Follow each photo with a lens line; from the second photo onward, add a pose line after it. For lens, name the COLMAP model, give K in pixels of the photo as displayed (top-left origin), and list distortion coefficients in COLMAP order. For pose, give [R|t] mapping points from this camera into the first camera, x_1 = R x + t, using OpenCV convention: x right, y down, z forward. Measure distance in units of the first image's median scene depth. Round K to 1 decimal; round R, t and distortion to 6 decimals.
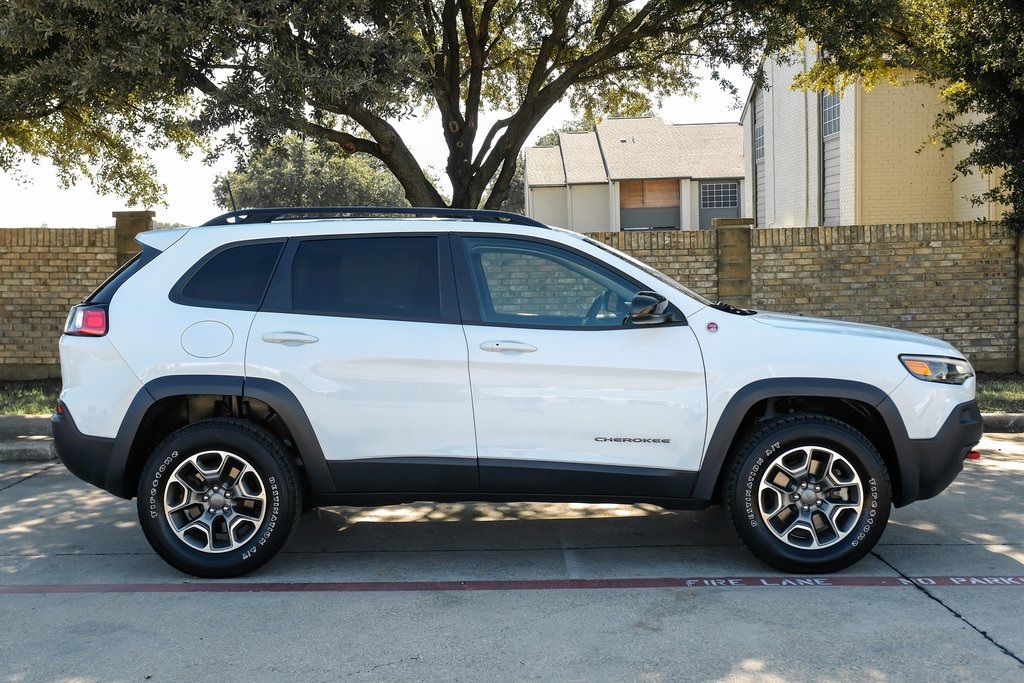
lens RADIAL K [[1277.5, 0, 507.4], [0, 1277.5, 332.7], [0, 0, 1]] dist [0.005349, 0.061471]
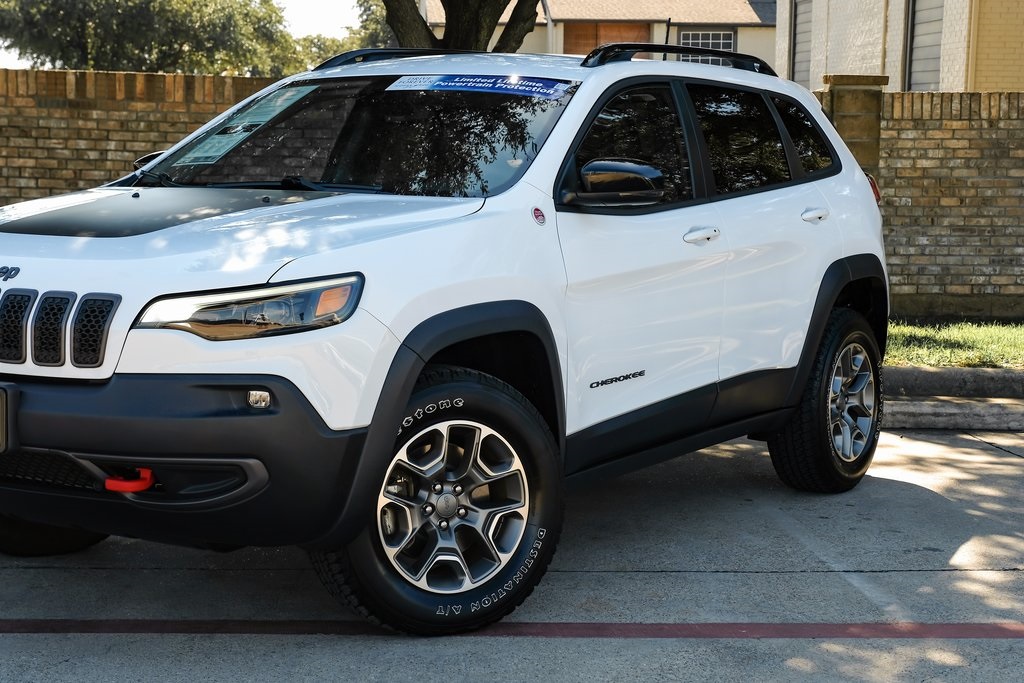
lens RADIAL K [[1835.9, 0, 477.2], [0, 1835.9, 345.3], [0, 0, 1]] dist [-0.006822, 0.394987]
pose [[0.996114, 0.026508, 0.083984, -0.097597], [-0.031088, 0.998073, 0.053705, 0.006101], [-0.082399, -0.056107, 0.995019, 0.051843]]
